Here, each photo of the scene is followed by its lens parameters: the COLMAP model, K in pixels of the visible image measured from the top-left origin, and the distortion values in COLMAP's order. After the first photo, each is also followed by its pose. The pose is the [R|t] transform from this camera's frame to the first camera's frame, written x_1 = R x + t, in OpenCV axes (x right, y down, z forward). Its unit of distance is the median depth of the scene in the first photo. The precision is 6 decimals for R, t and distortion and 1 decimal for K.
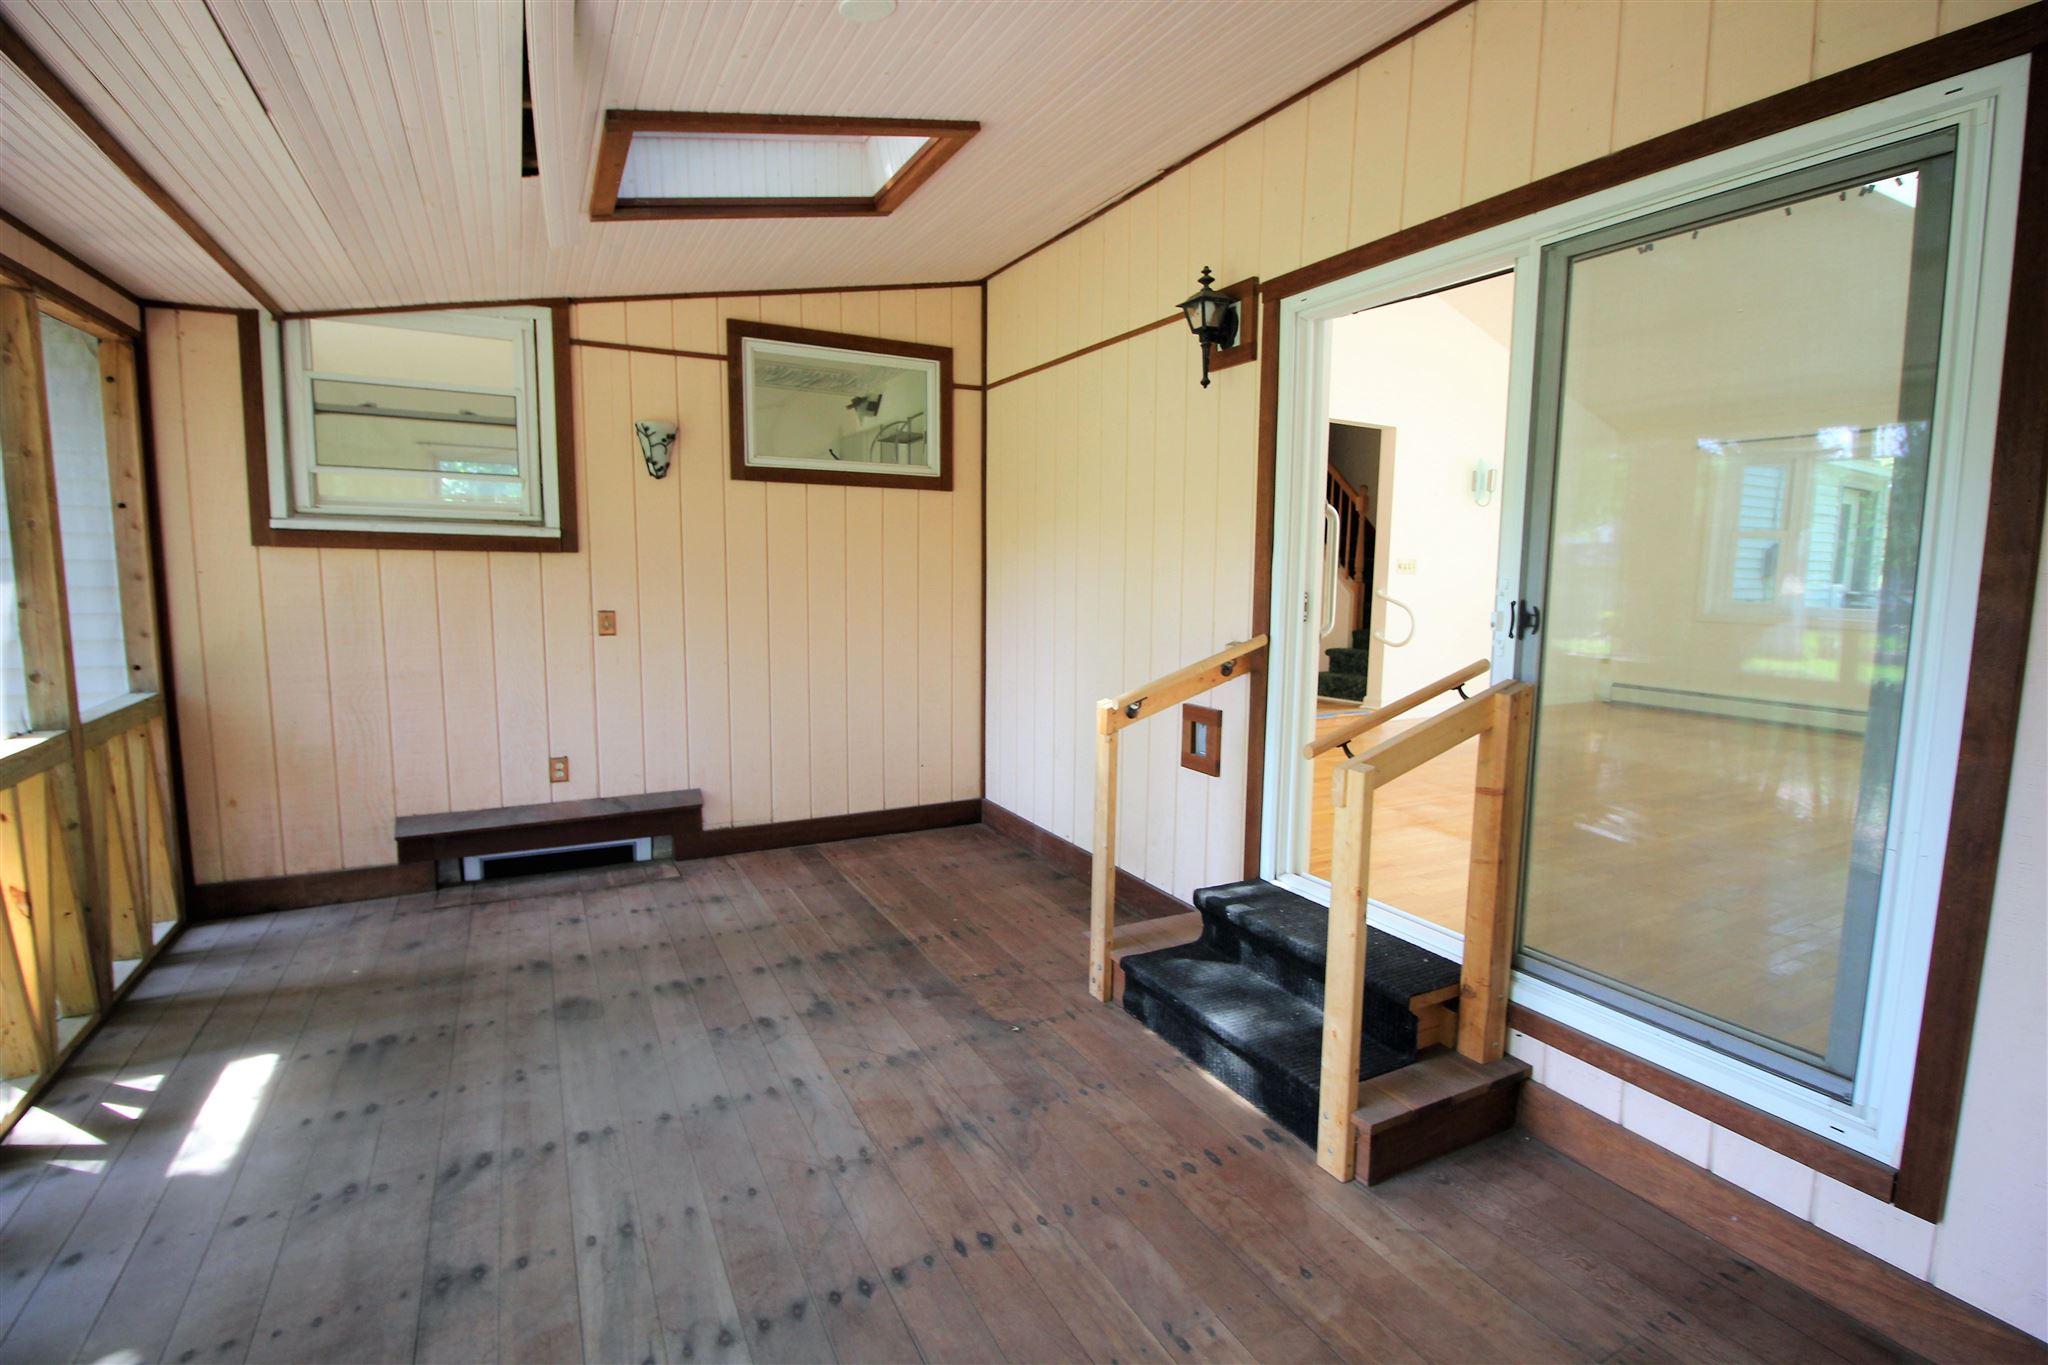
lens RADIAL K [[949.5, 0, 1036.7], [0, 949.5, 680.9], [0, 0, 1]] dist [0.002283, -0.016176]
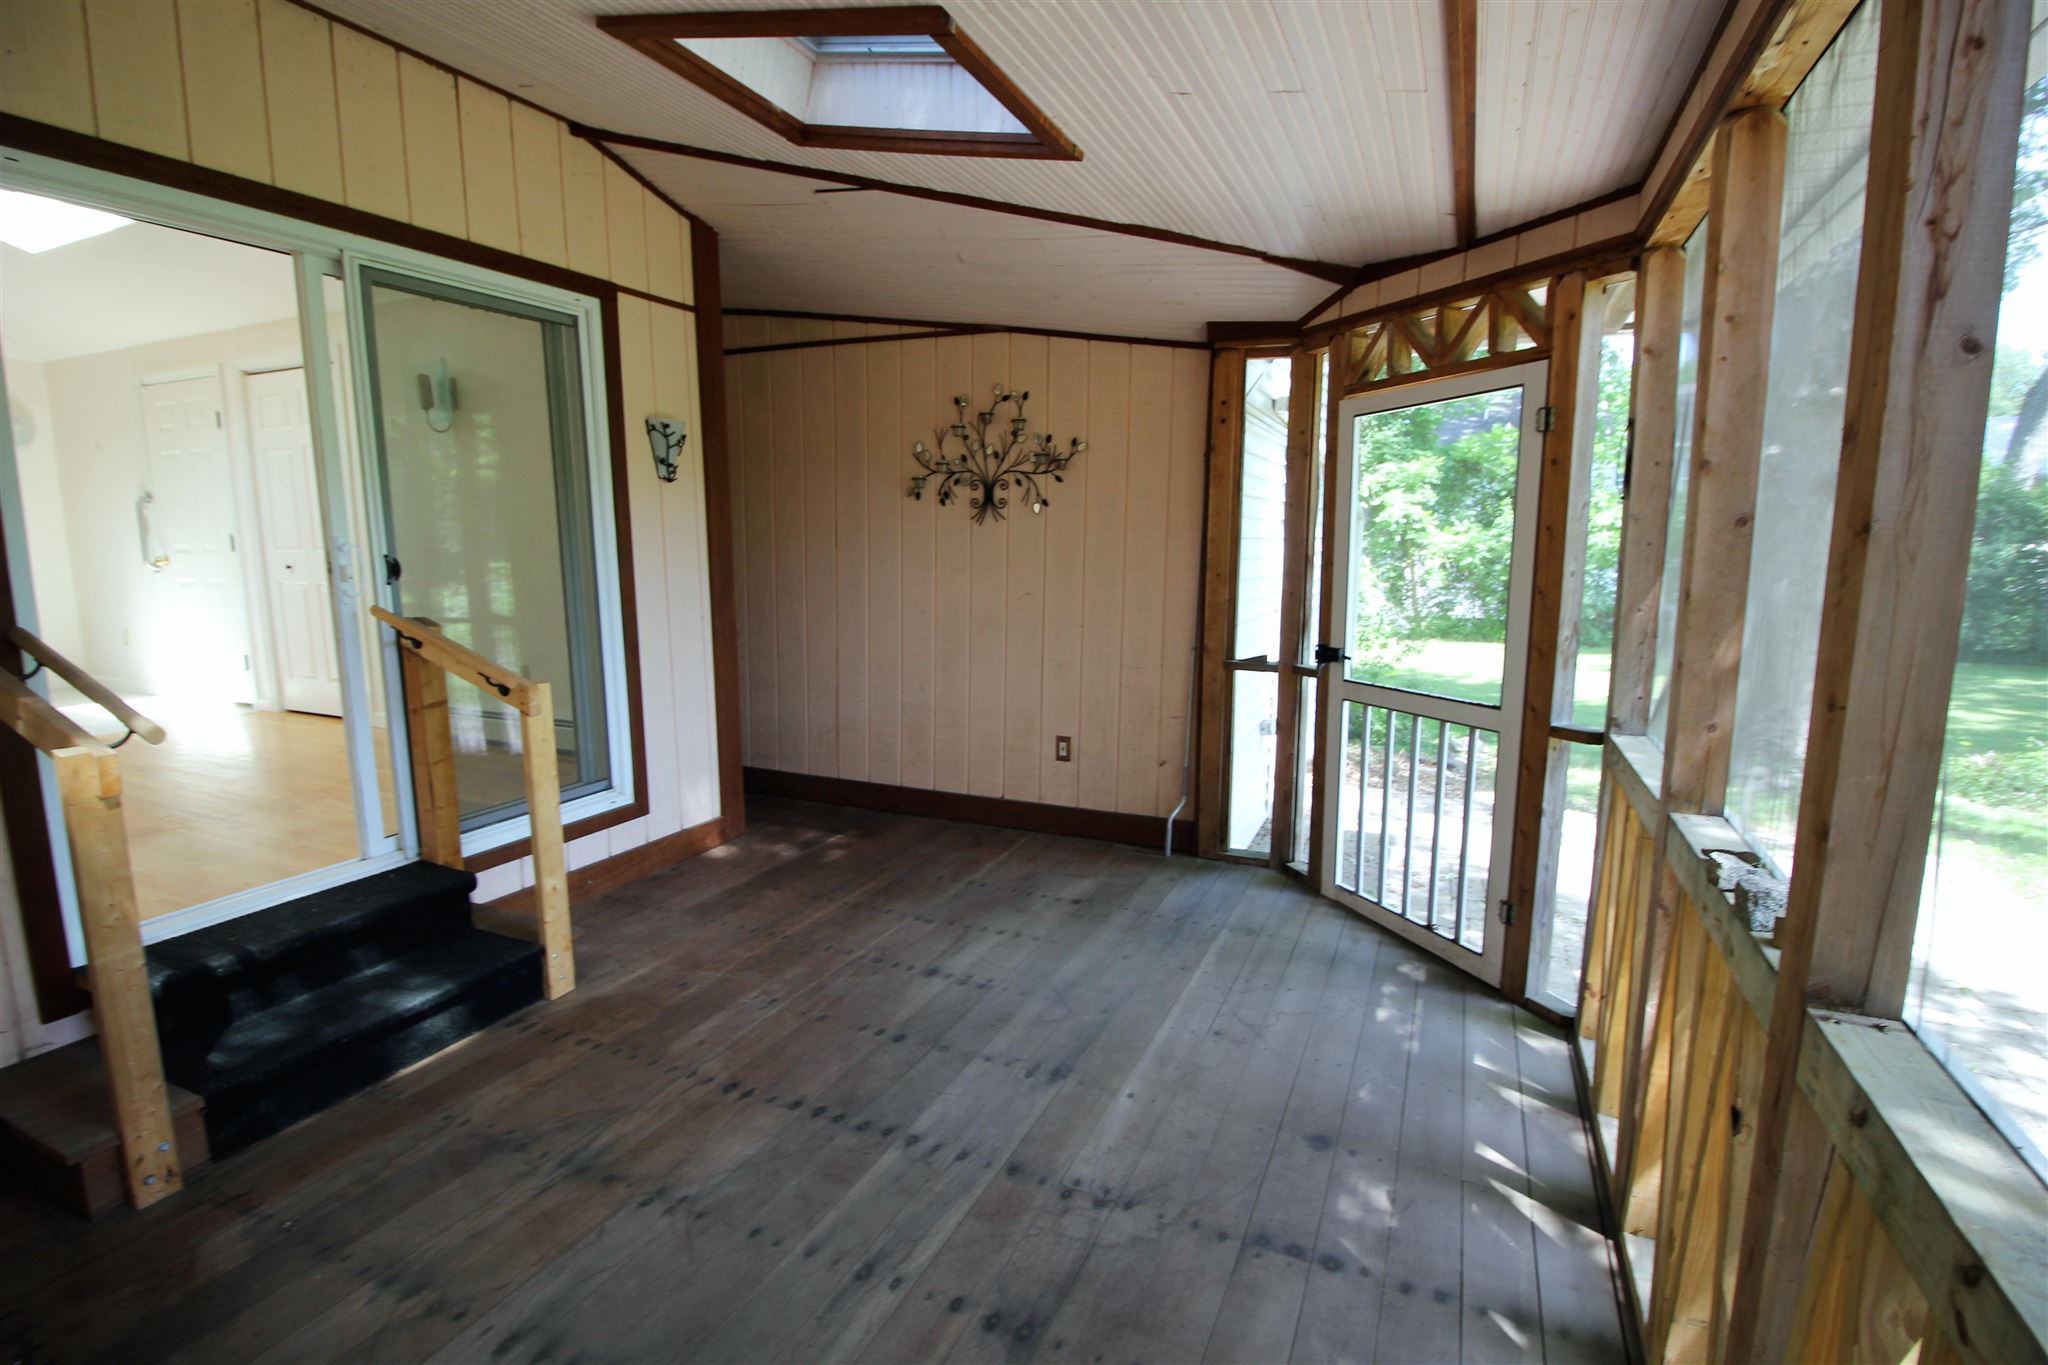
lens RADIAL K [[949.5, 0, 1036.7], [0, 949.5, 680.9], [0, 0, 1]] dist [0.002283, -0.016176]
pose [[-0.609533, -0.136271, 0.780961, -1.130835], [0.083195, 0.968680, 0.233959, -0.163494], [-0.788383, 0.207577, -0.579106, 1.239660]]
